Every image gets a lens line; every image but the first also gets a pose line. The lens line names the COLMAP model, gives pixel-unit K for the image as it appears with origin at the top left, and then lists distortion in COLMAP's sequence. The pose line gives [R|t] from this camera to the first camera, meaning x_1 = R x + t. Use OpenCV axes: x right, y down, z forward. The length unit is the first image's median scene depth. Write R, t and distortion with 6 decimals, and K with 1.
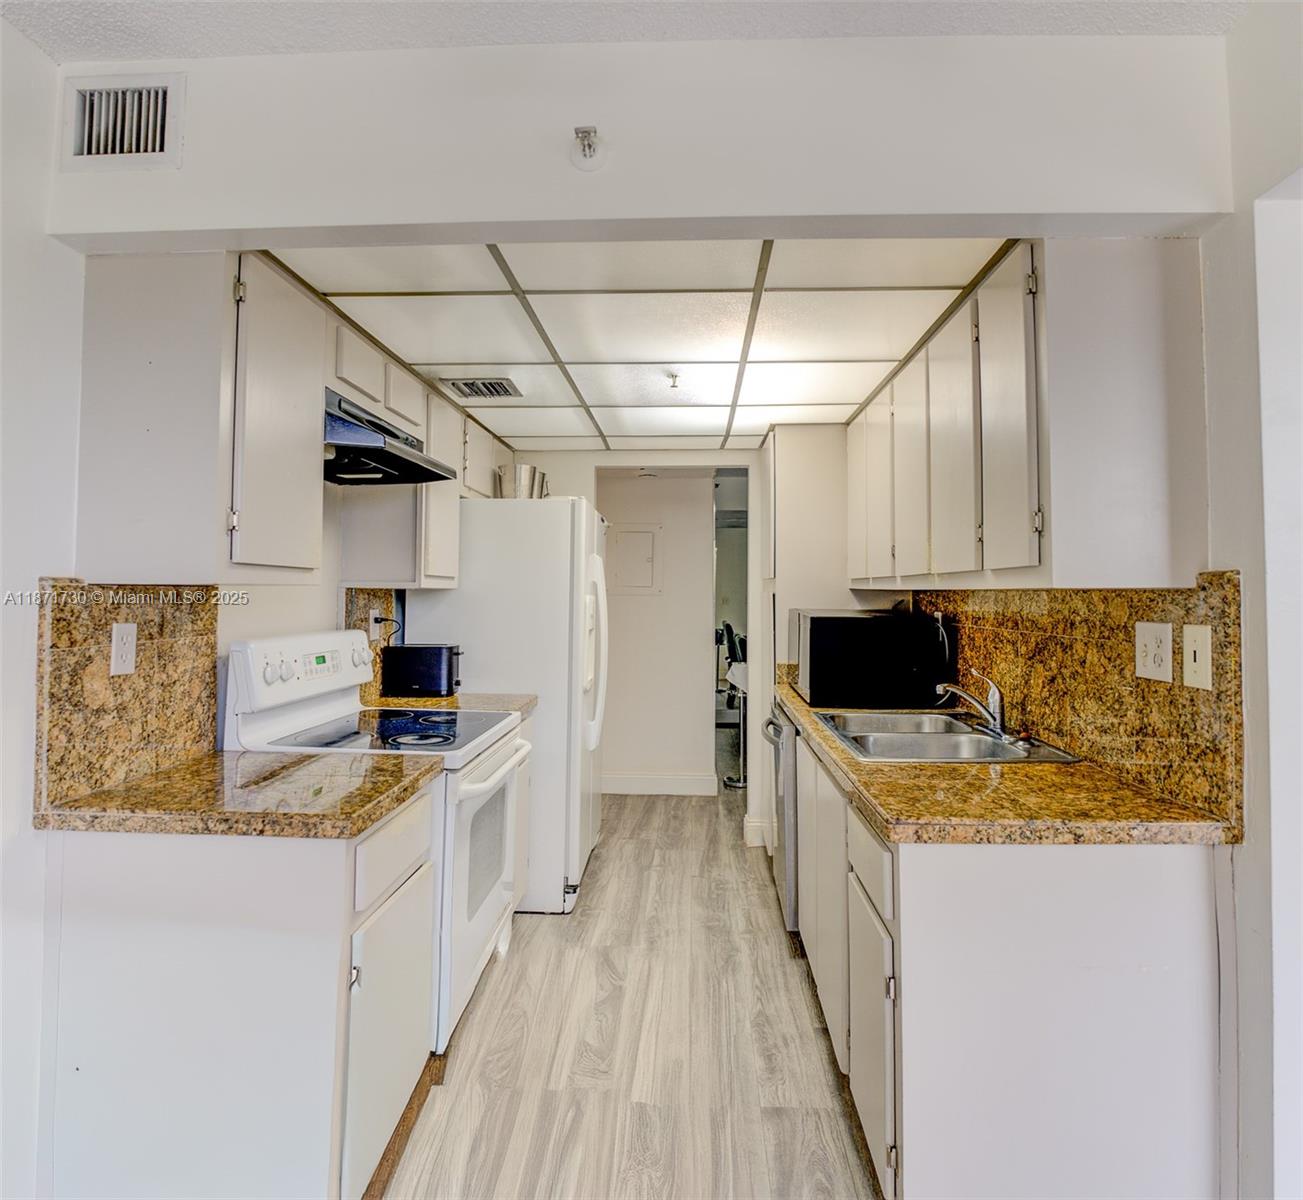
lens RADIAL K [[784.4, 0, 657.6], [0, 784.4, 561.4], [0, 0, 1]] dist [-0.007356, -0.001117]
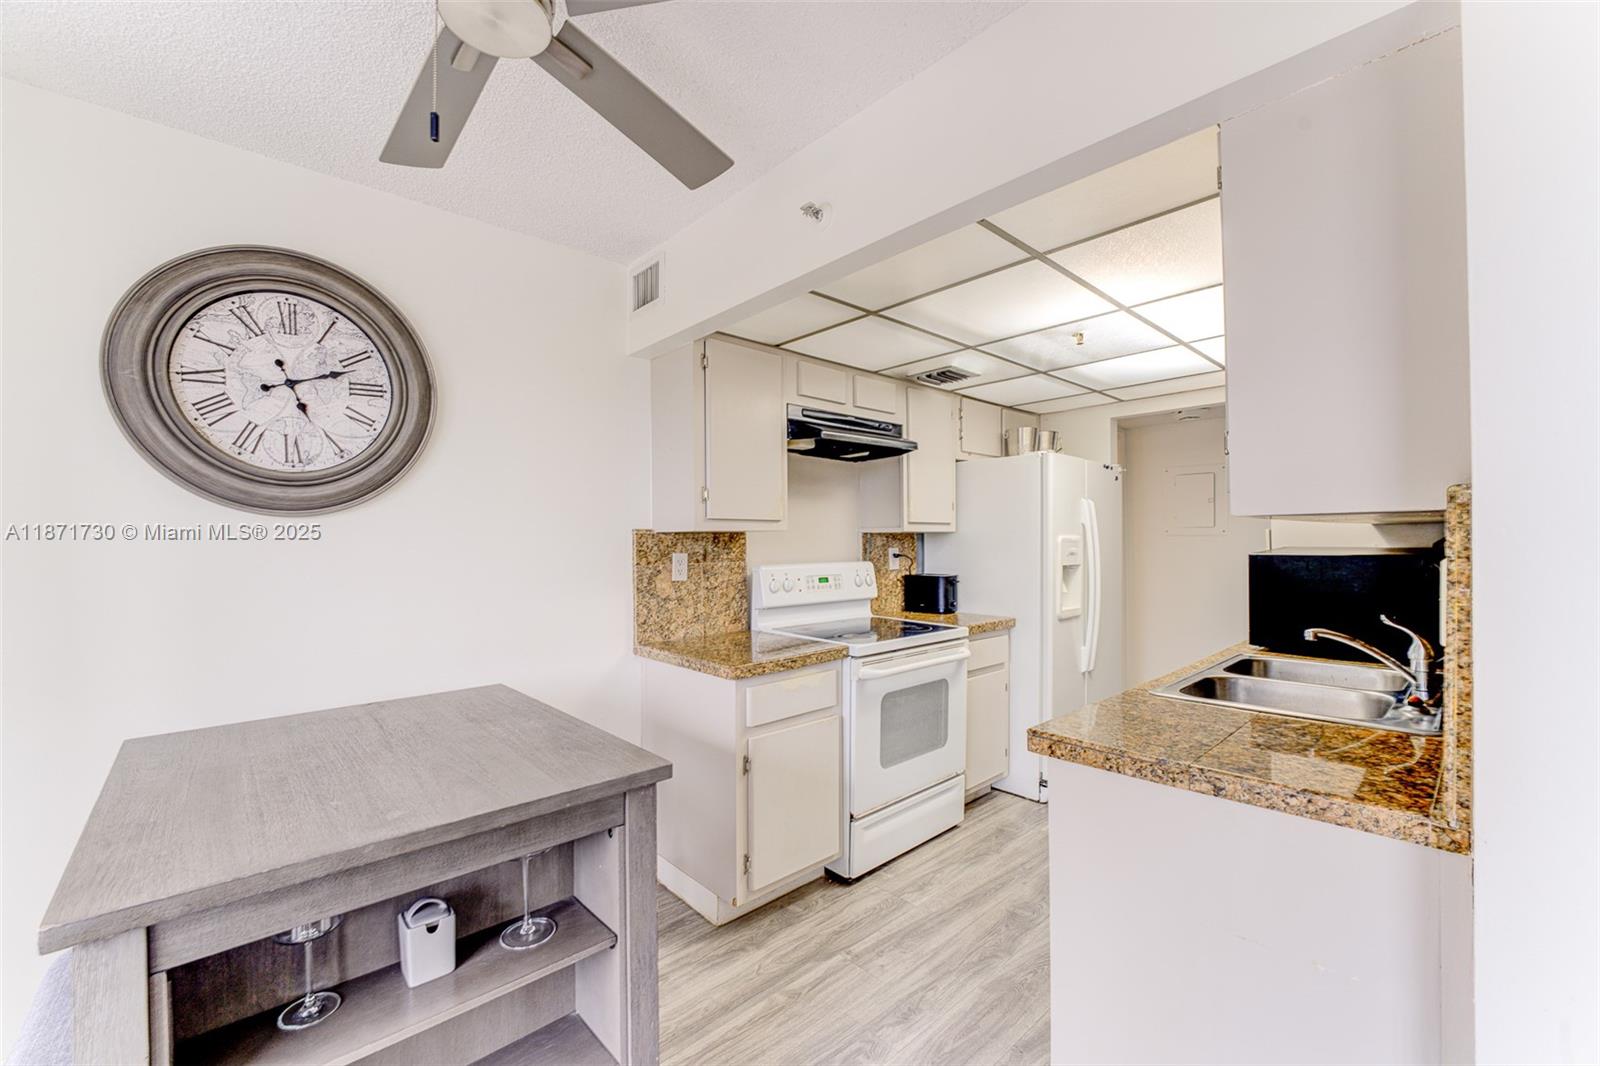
lens RADIAL K [[647.8, 0, 799.9], [0, 647.8, 536.8], [0, 0, 1]] dist [0.000198, 0.000006]
pose [[0.709049, -0.014138, -0.705017, 0.570455], [0.040300, 0.998977, 0.020498, 0.018830], [0.704007, -0.042946, 0.708894, 0.106280]]
